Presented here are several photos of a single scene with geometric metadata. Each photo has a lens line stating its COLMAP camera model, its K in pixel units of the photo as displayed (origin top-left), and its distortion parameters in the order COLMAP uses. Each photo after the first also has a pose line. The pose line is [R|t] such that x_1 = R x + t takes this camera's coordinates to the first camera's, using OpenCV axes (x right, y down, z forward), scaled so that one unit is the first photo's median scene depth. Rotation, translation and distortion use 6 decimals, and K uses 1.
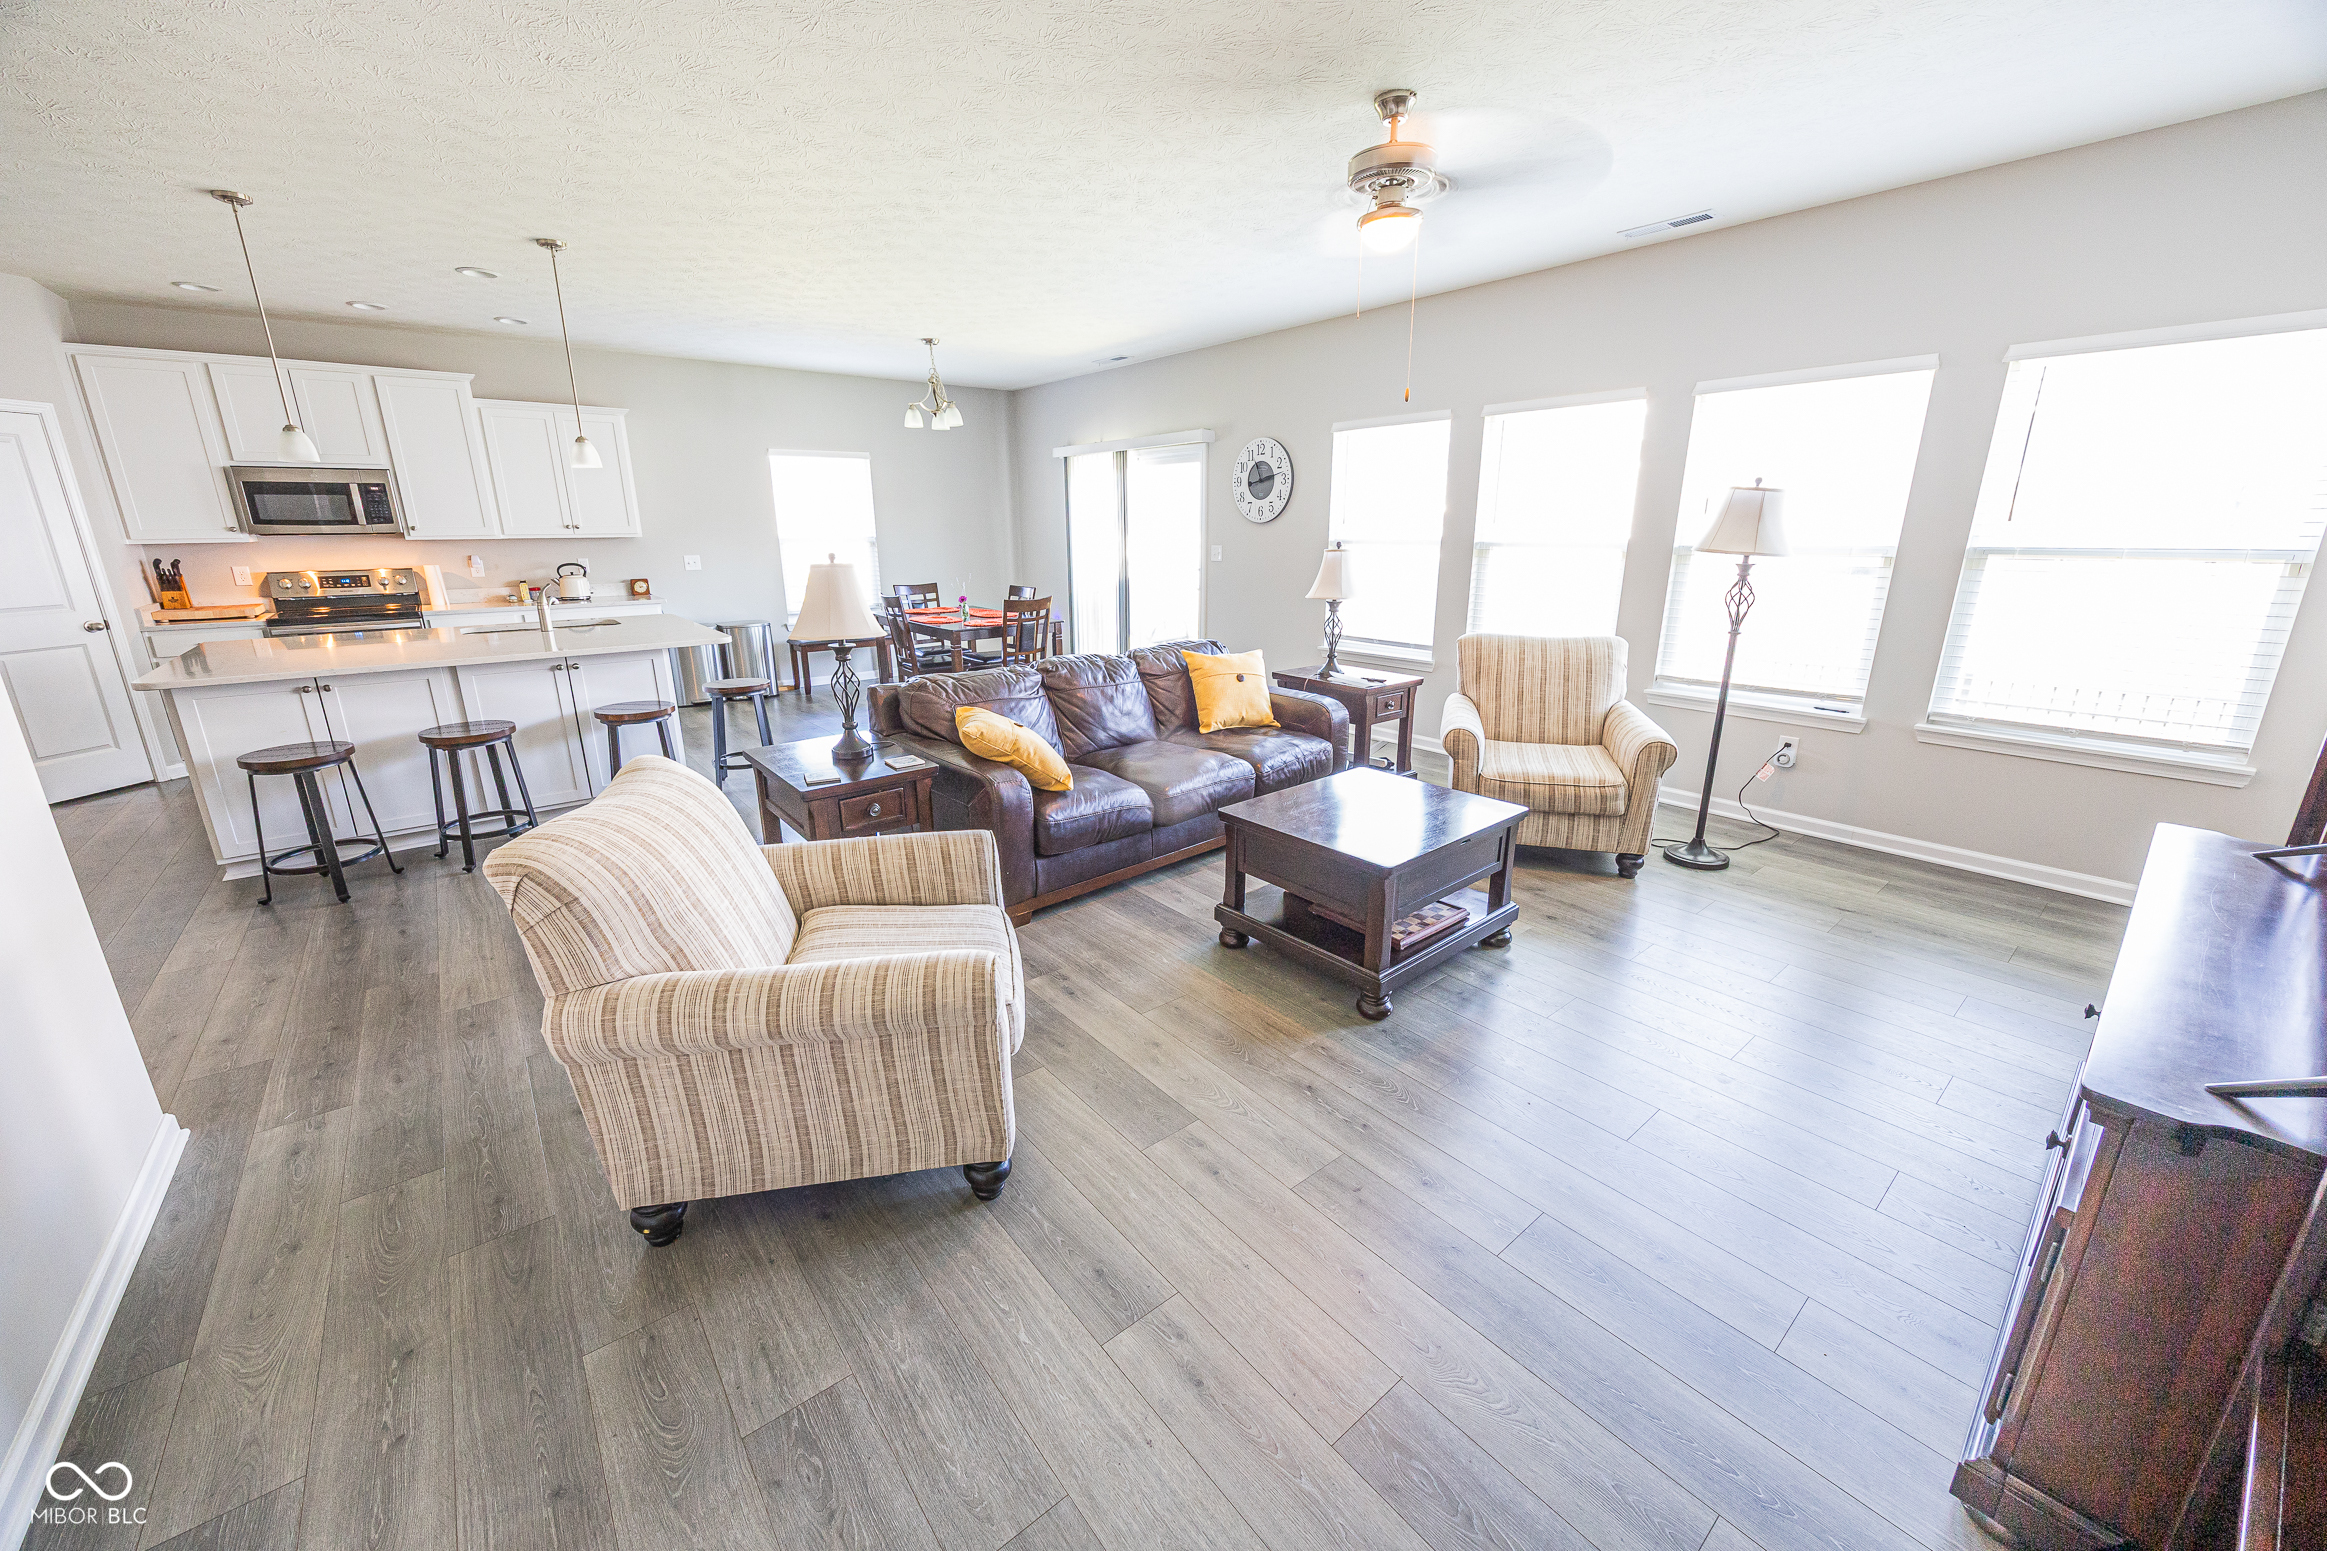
lens RADIAL K [[876.8, 0, 1149.2], [0, 876.8, 768.7], [0, 0, 1]] dist [-0.002977, -0.000511]
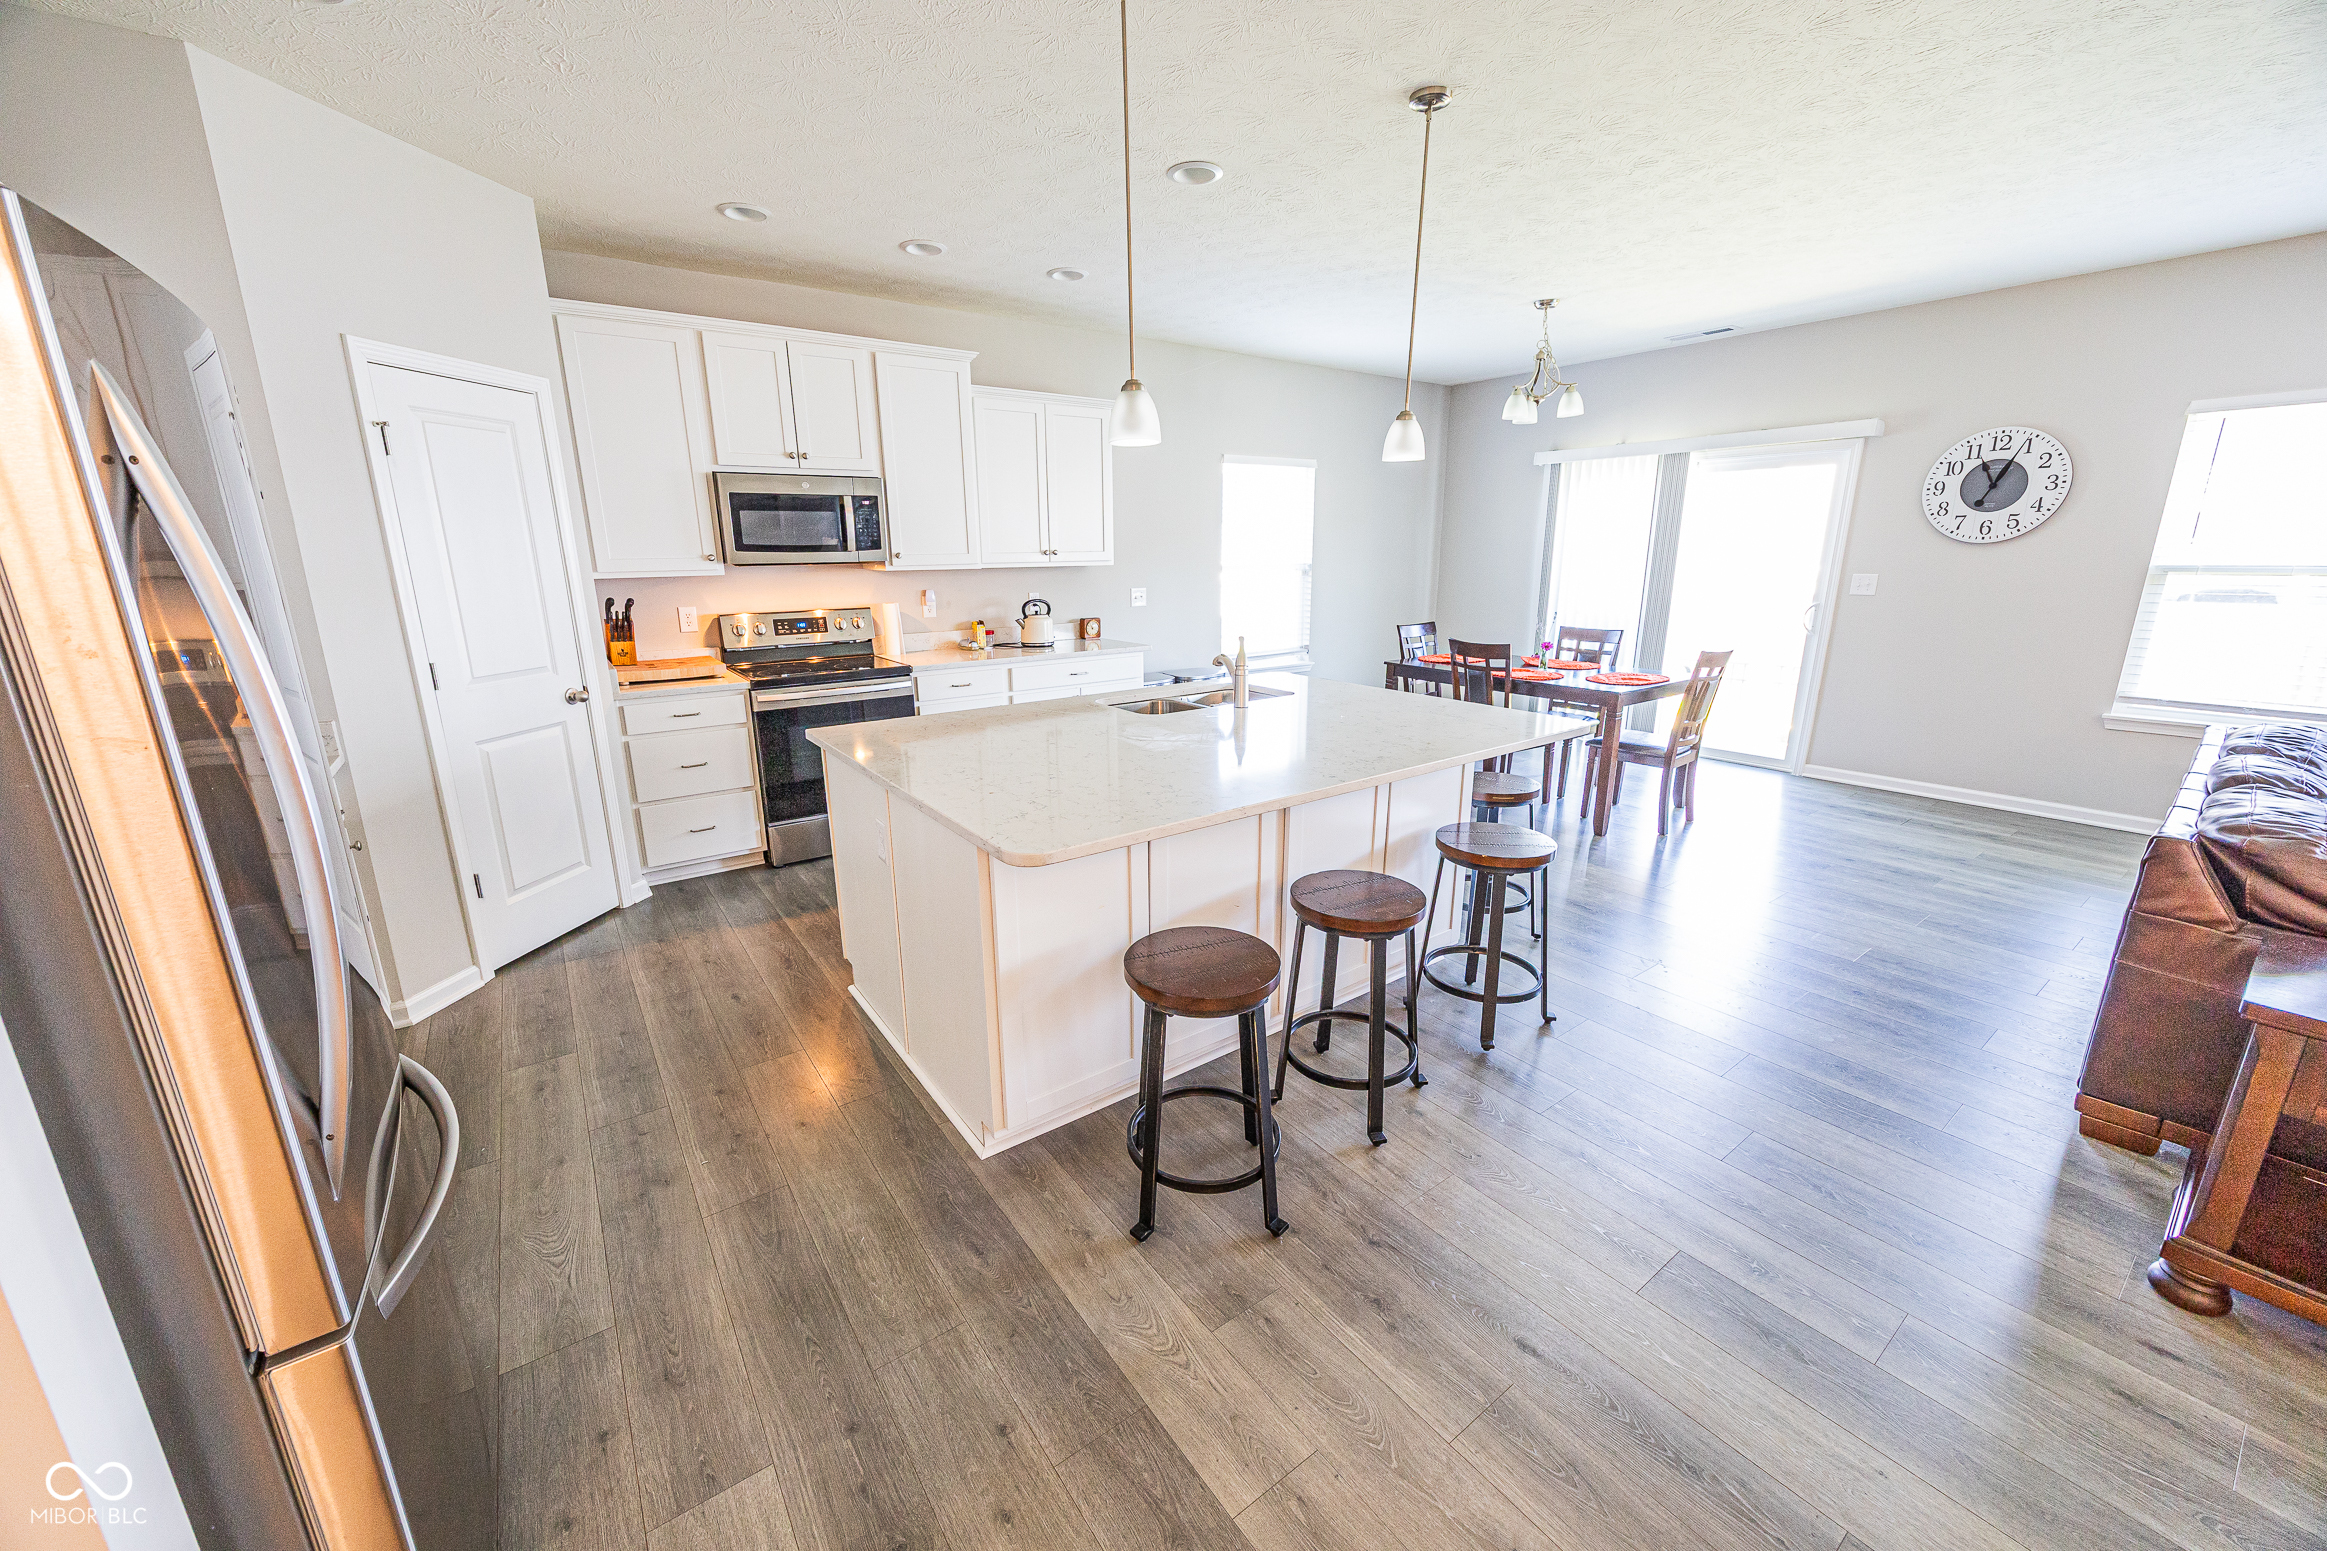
lens RADIAL K [[876.8, 0, 1149.5], [0, 876.8, 765.6], [0, 0, 1]] dist [-0.002977, -0.000511]
pose [[0.998732, 0.006567, -0.049911, -0.598804], [-0.008022, 0.999547, -0.029016, -0.075881], [0.049698, 0.029379, 0.998332, 0.270213]]
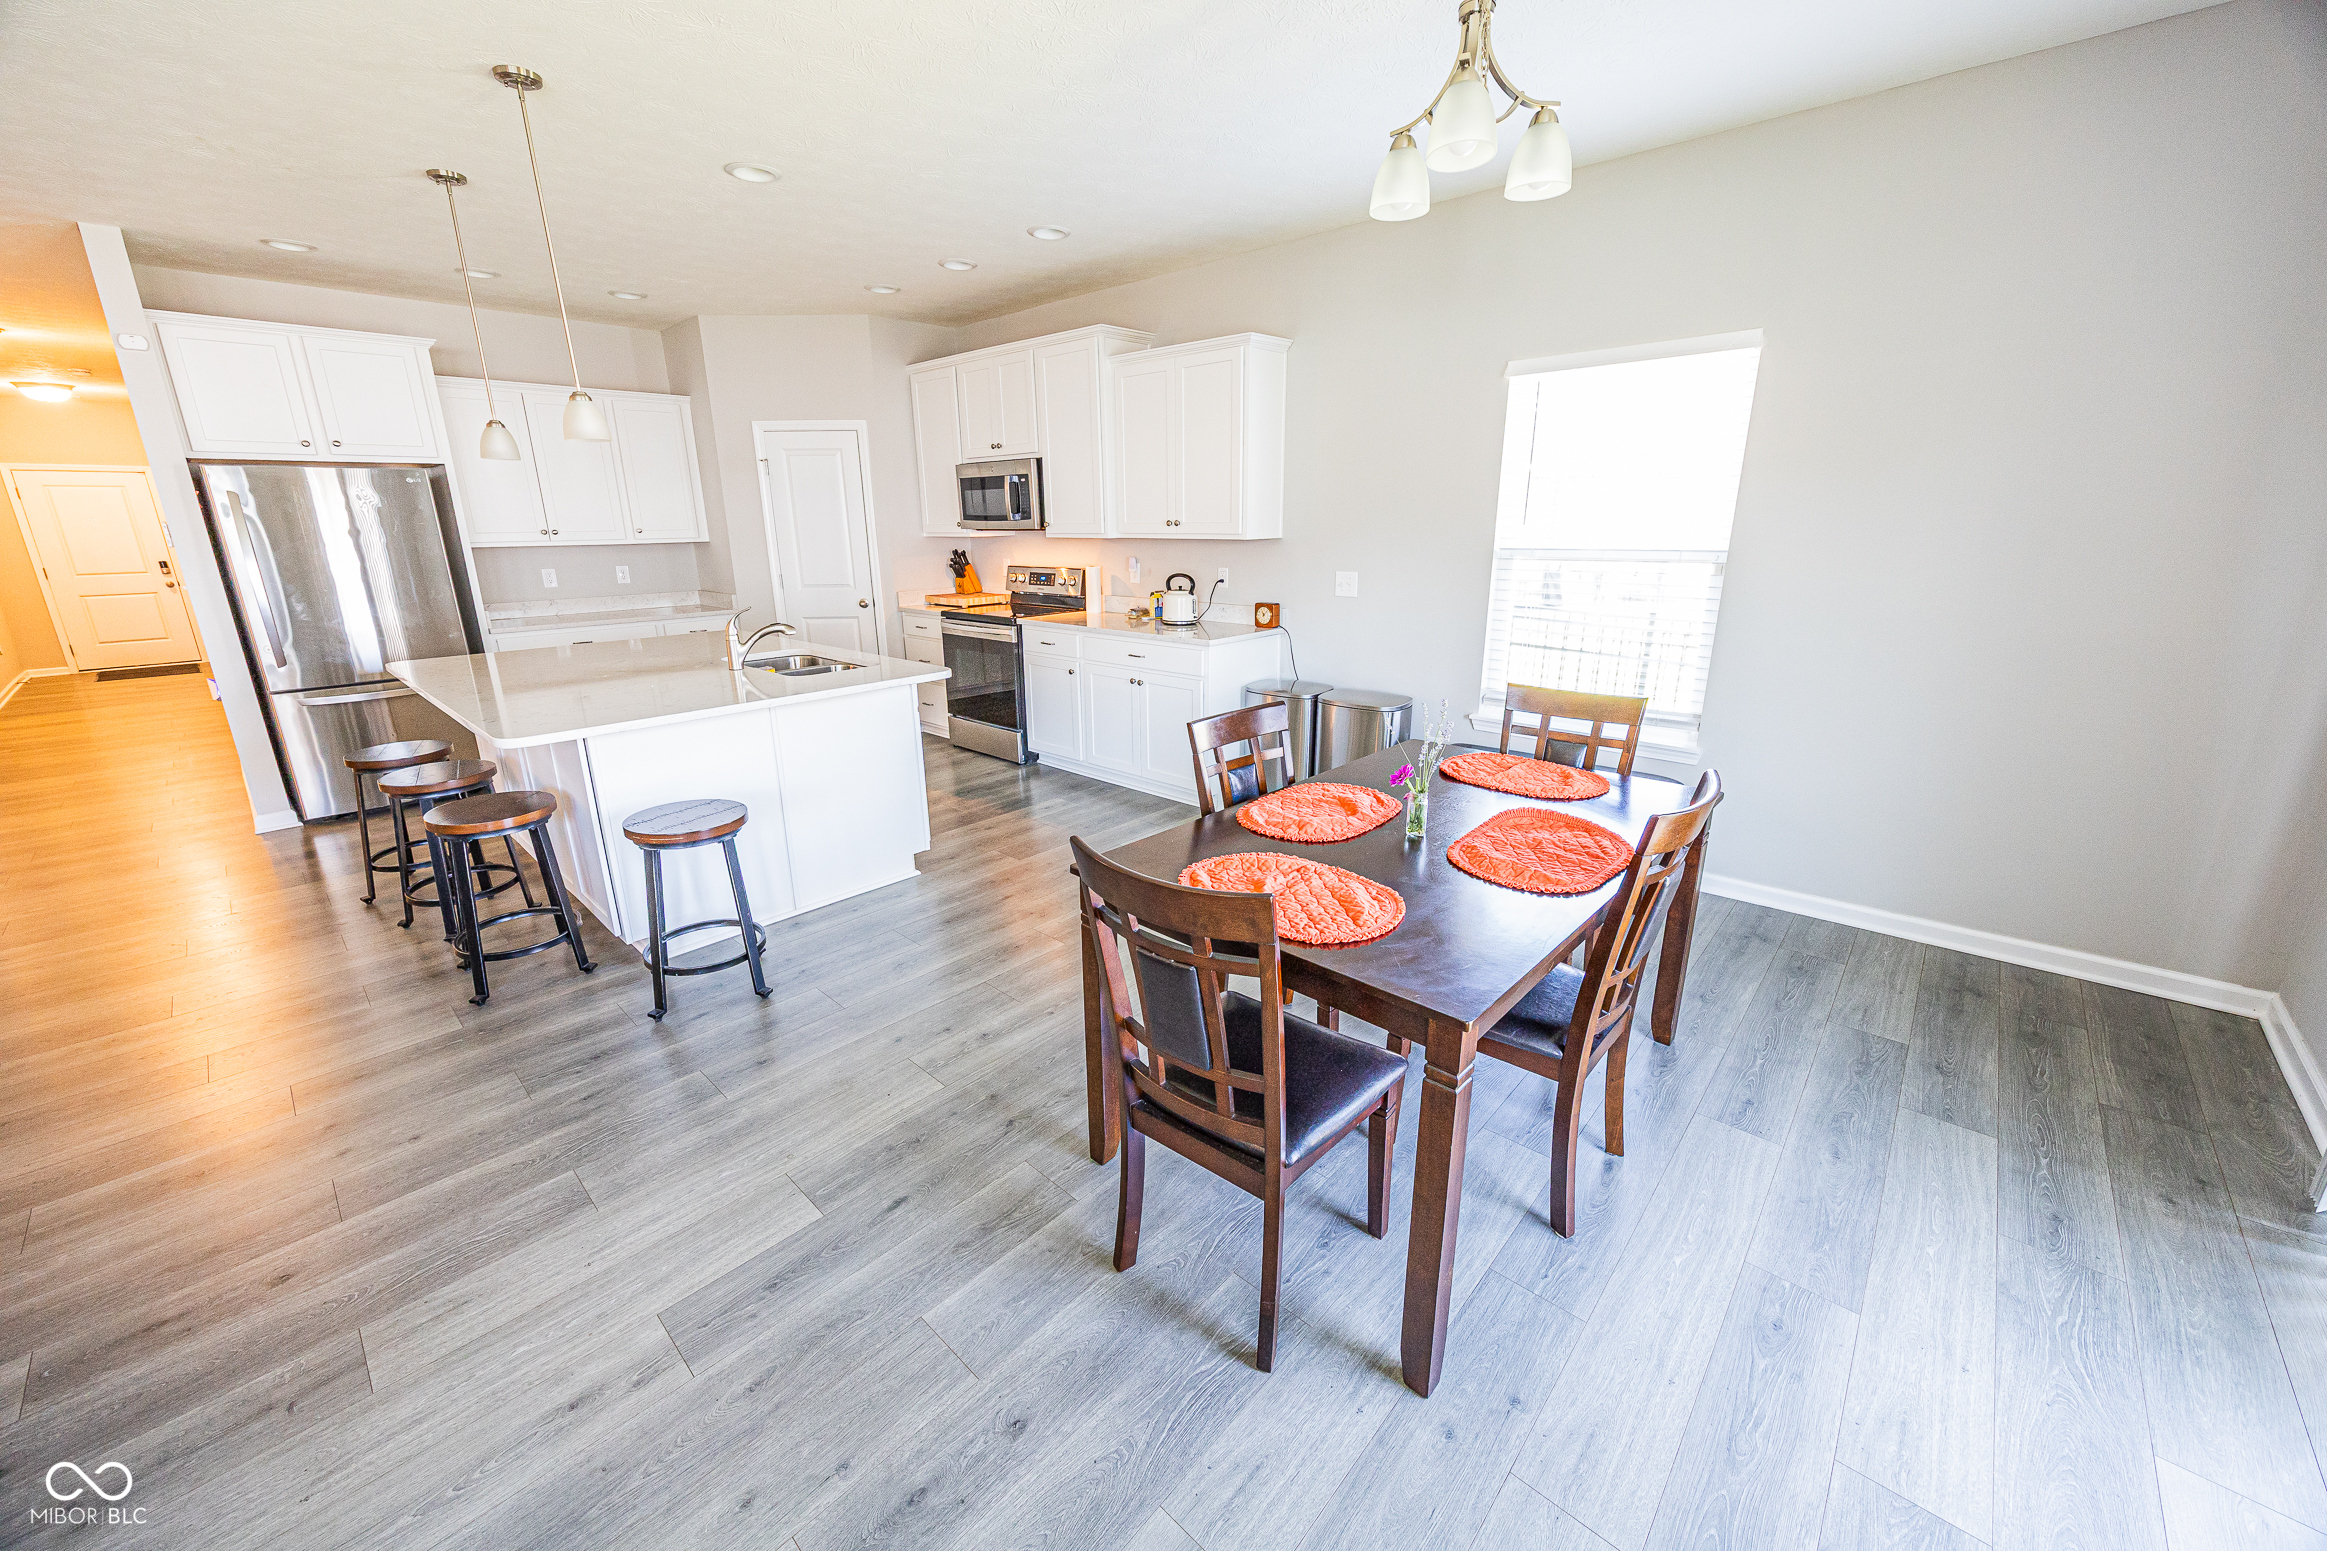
lens RADIAL K [[876.8, 0, 1153.7], [0, 876.8, 773.0], [0, 0, 1]] dist [-0.002977, -0.000511]
pose [[0.149320, 0.275553, -0.949618, 0.074471], [-0.259999, 0.937531, 0.231163, -0.277532], [0.953994, 0.212383, 0.211636, 0.988424]]
